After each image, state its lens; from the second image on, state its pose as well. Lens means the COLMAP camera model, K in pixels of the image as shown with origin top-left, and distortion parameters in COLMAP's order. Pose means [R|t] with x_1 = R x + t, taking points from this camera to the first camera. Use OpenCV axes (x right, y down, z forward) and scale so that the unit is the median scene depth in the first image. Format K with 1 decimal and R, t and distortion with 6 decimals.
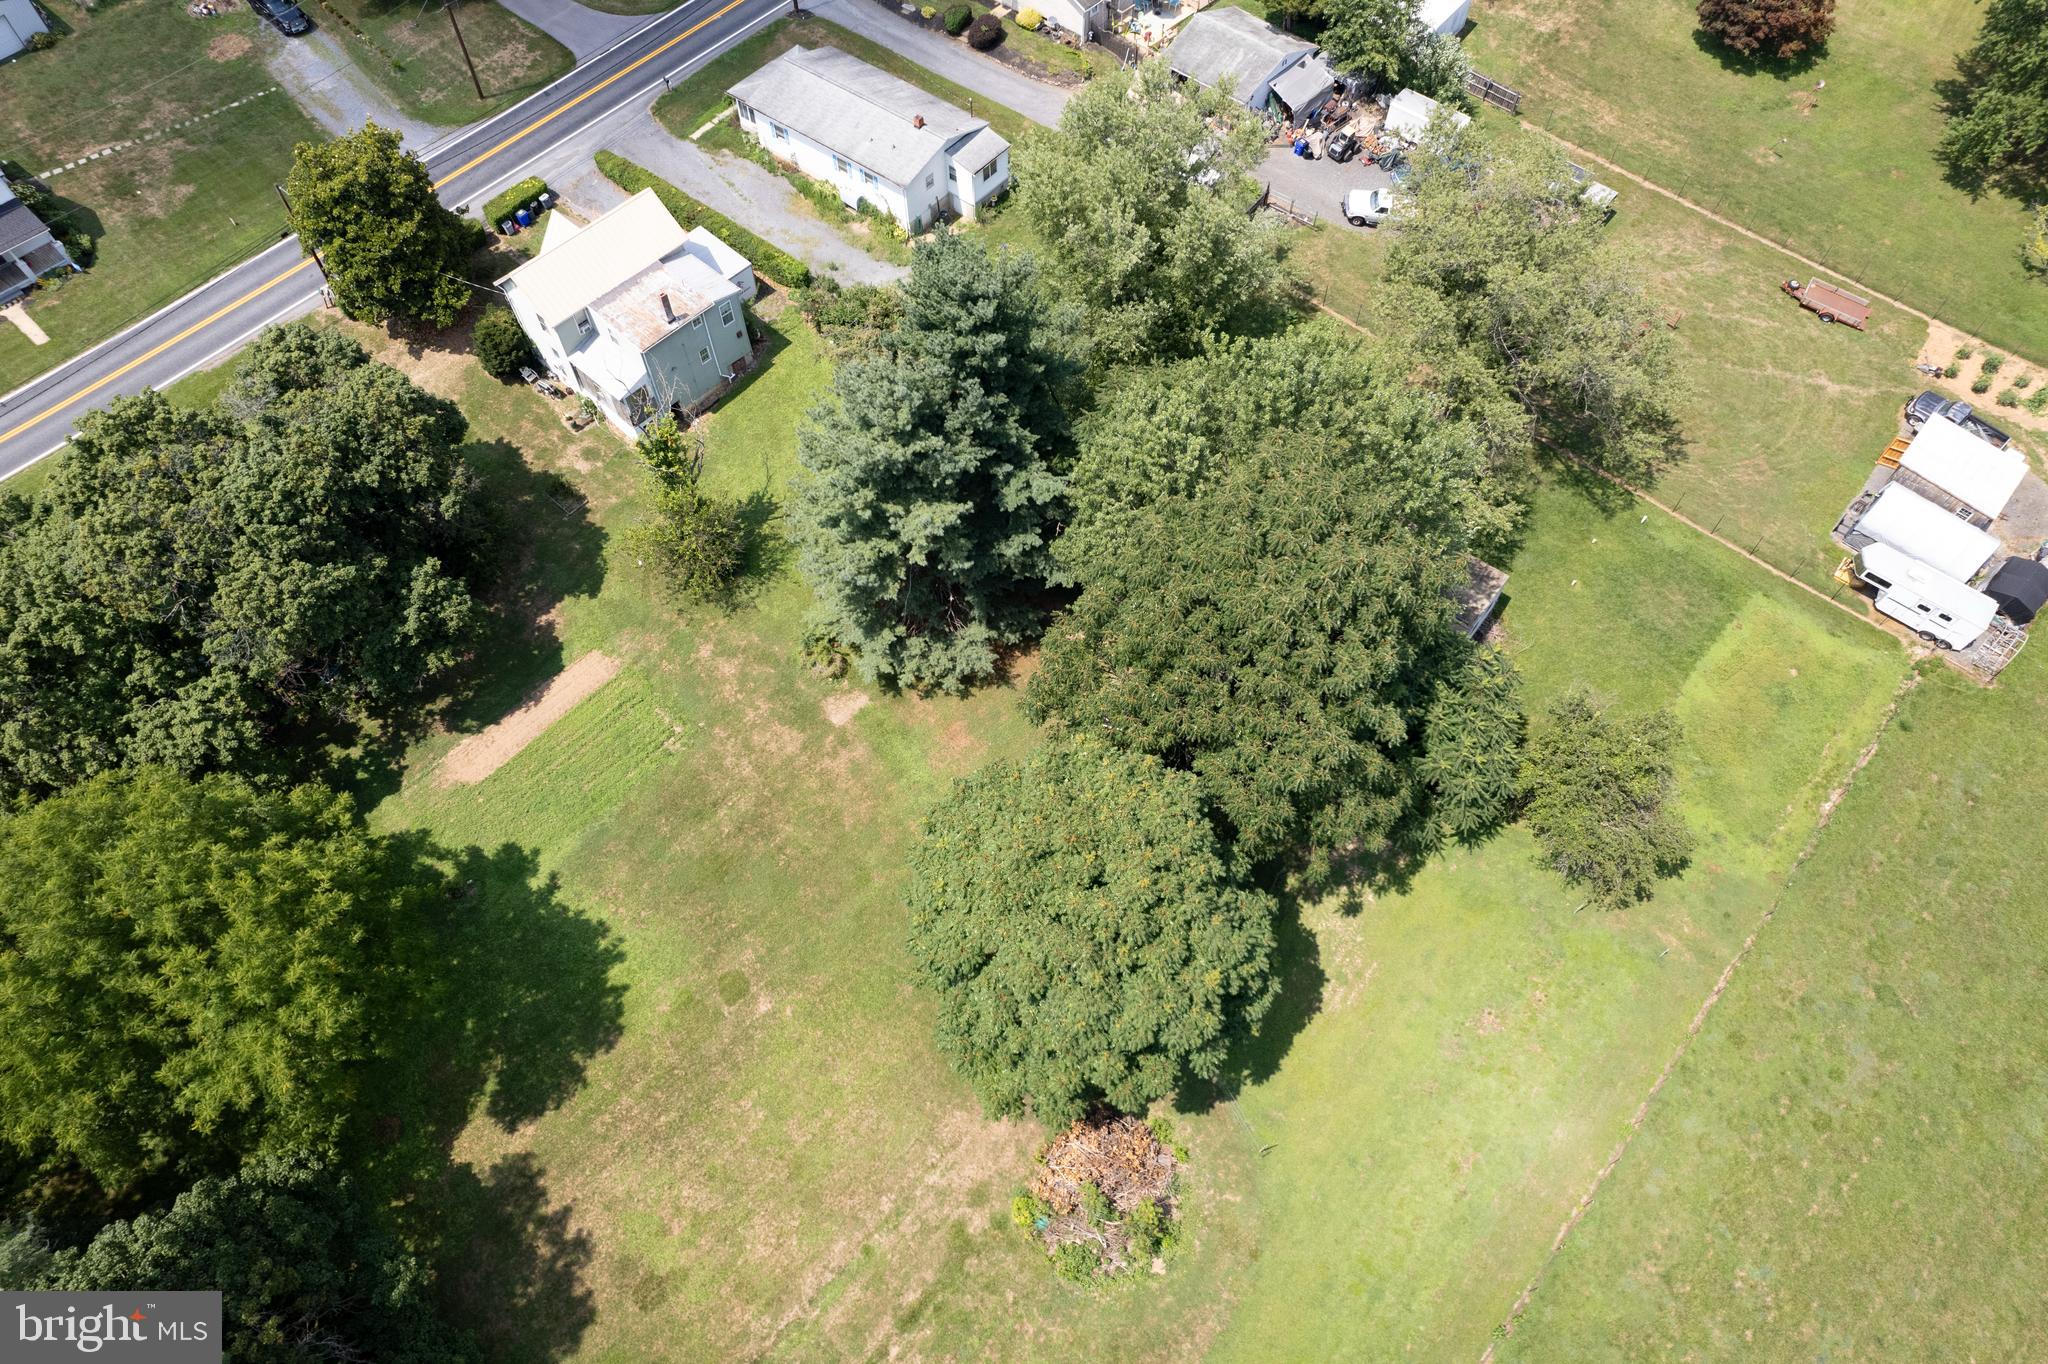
lens RADIAL K [[1302.8, 0, 1024.0], [0, 1302.8, 682.0], [0, 0, 1]] dist [-0.074840, 0.067976]
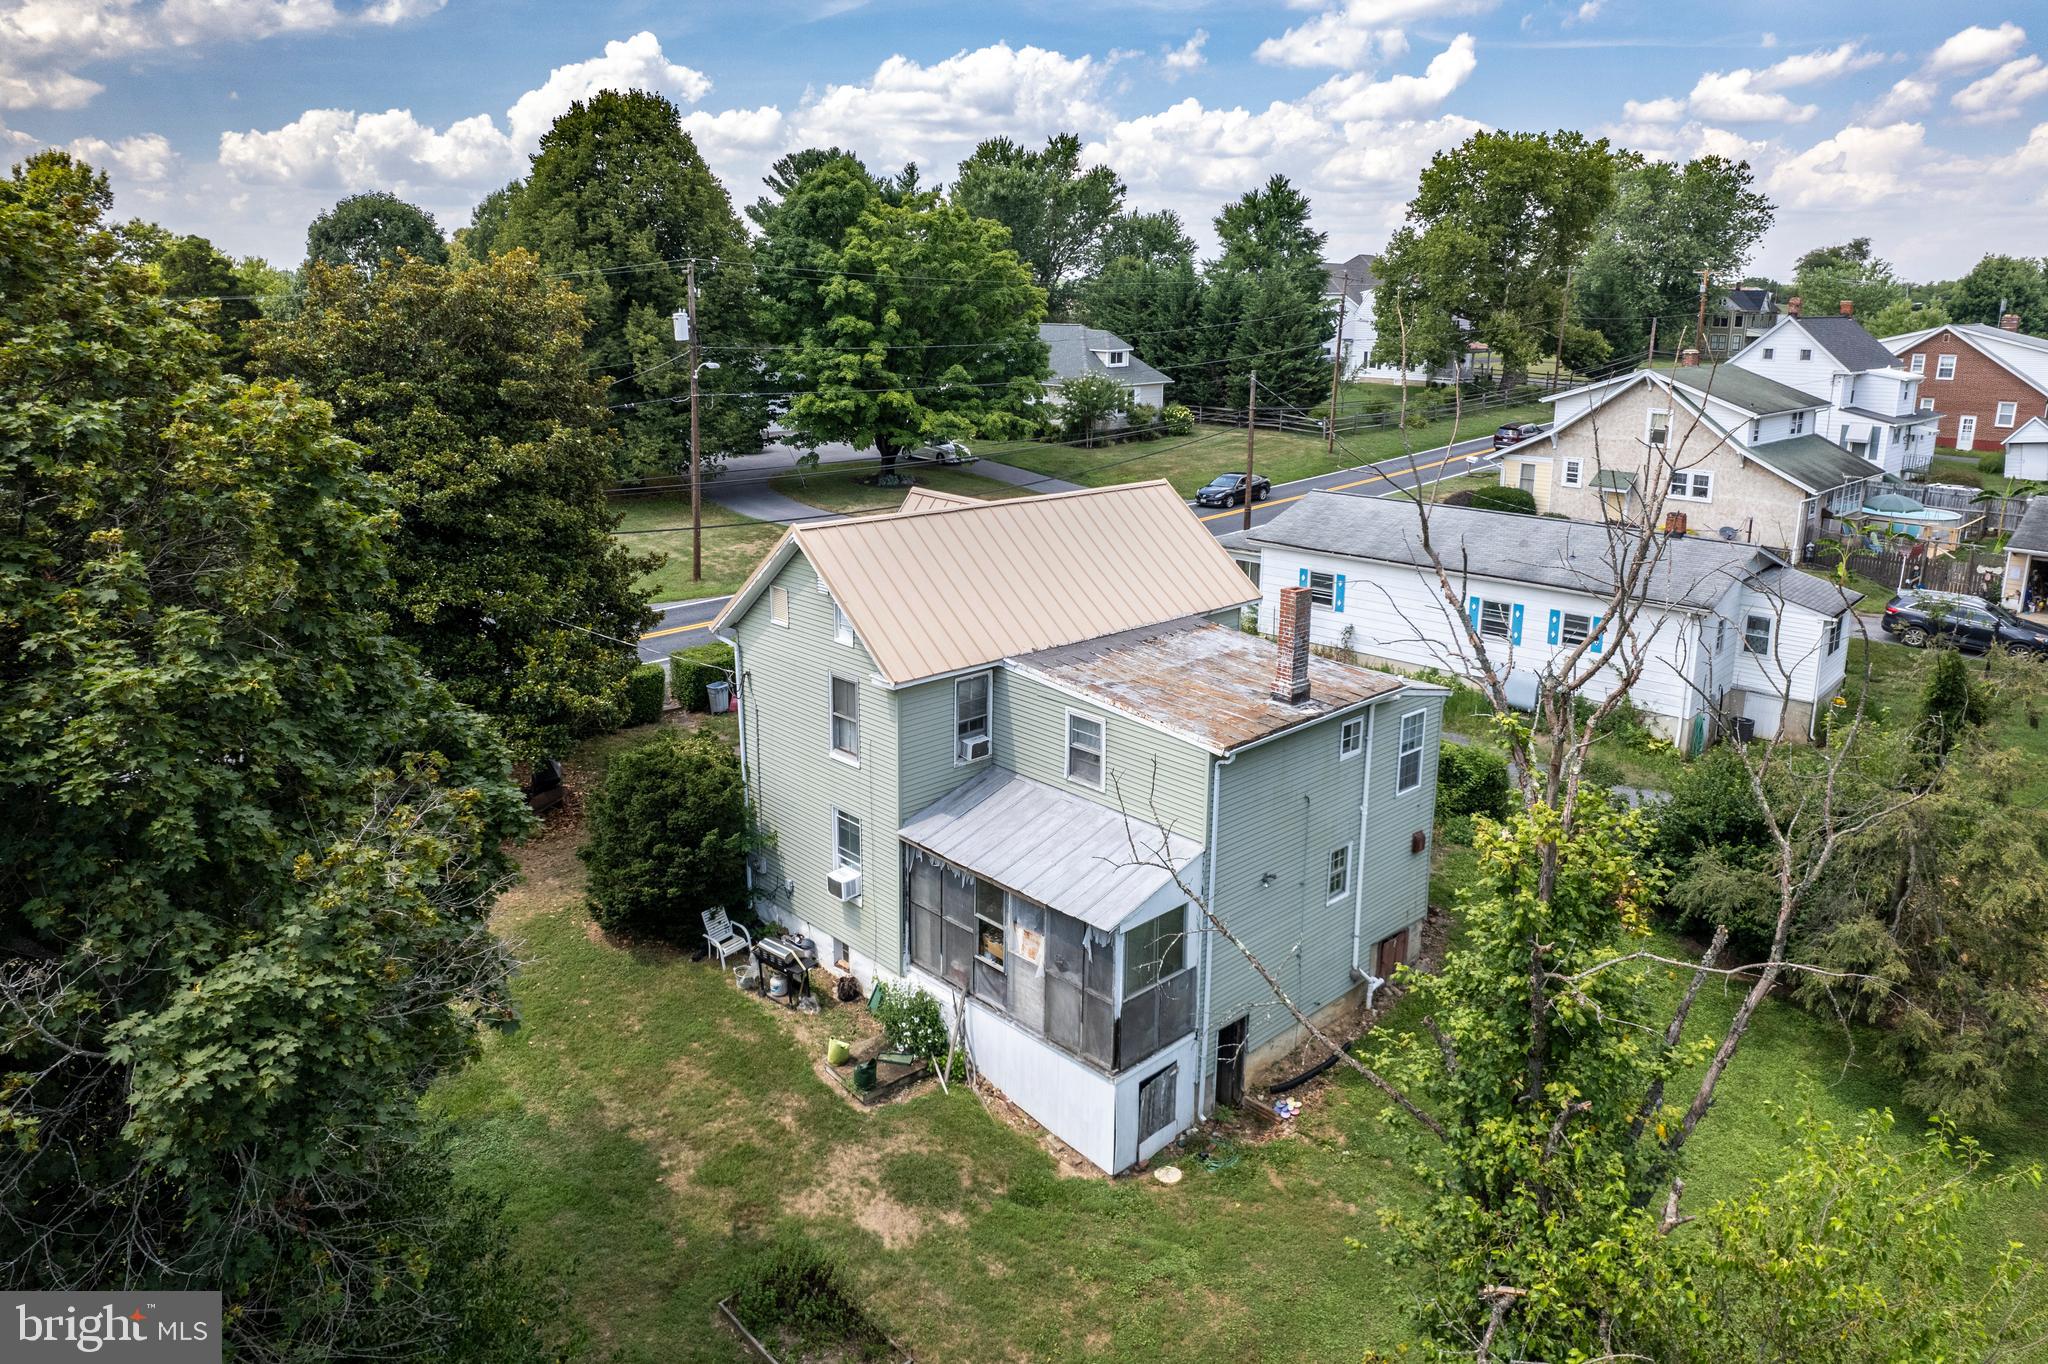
lens RADIAL K [[1362.7, 0, 1028.8], [0, 1362.7, 585.5], [0, 0, 1]] dist [-0.096664, 0.100972]
pose [[0.997797, 0.035151, -0.056256, -0.338268], [-0.064897, 0.692887, -0.718120, -0.076089], [0.013736, 0.720189, 0.693642, 0.815375]]
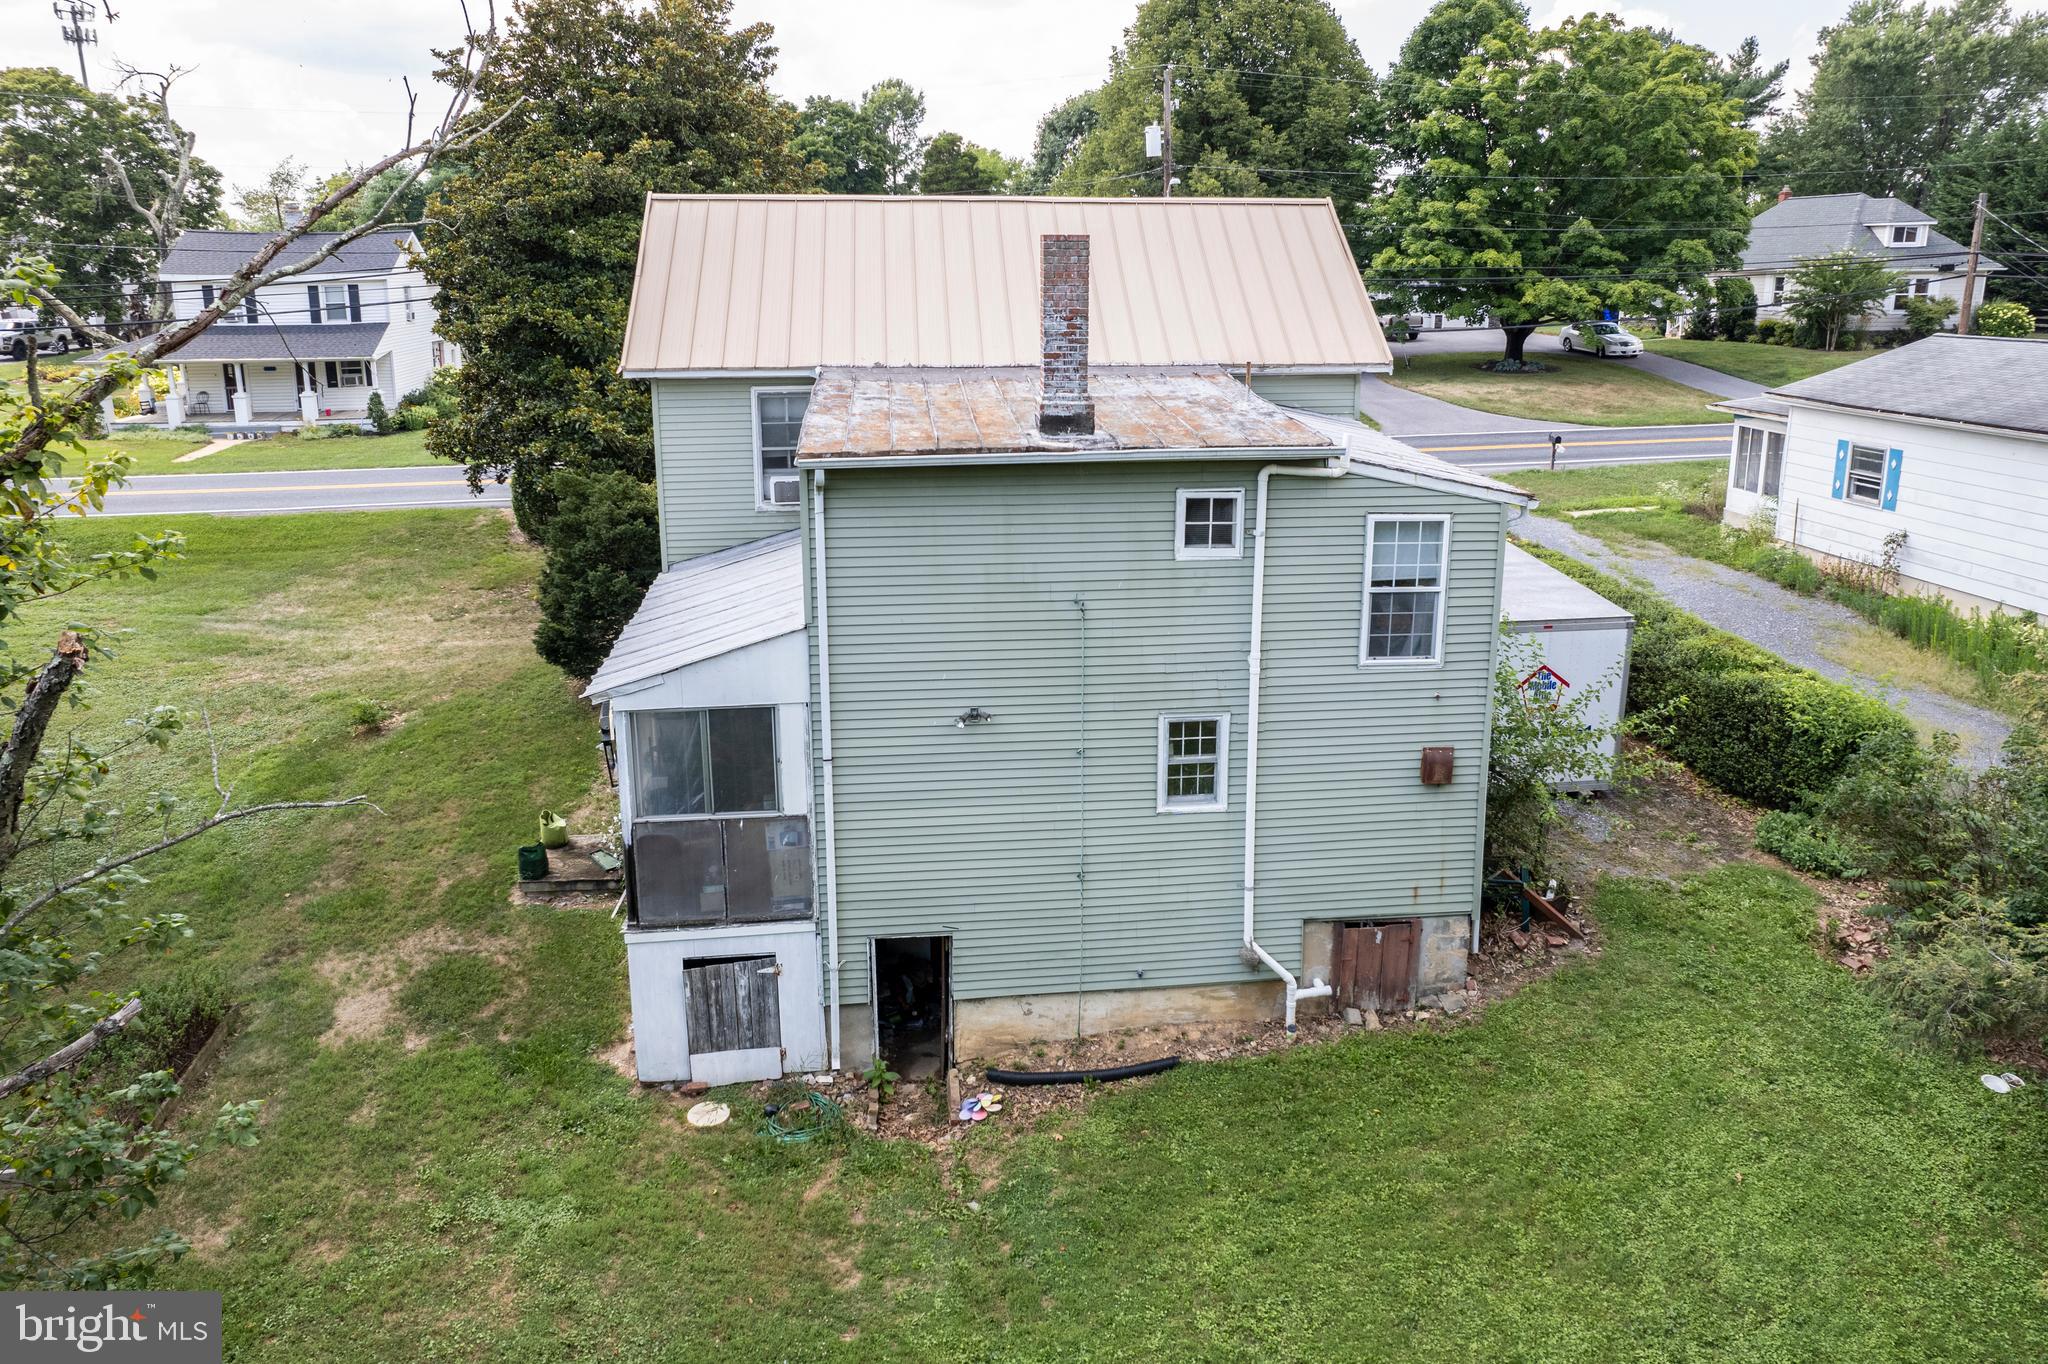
lens RADIAL K [[1367.4, 0, 1031.5], [0, 1367.4, 553.6], [0, 0, 1]] dist [-0.091067, 0.107691]
pose [[0.753224, 0.152288, -0.639893, -0.167294], [-0.562912, 0.652500, -0.507321, -0.184673], [0.340271, 0.742329, 0.577203, 0.963882]]
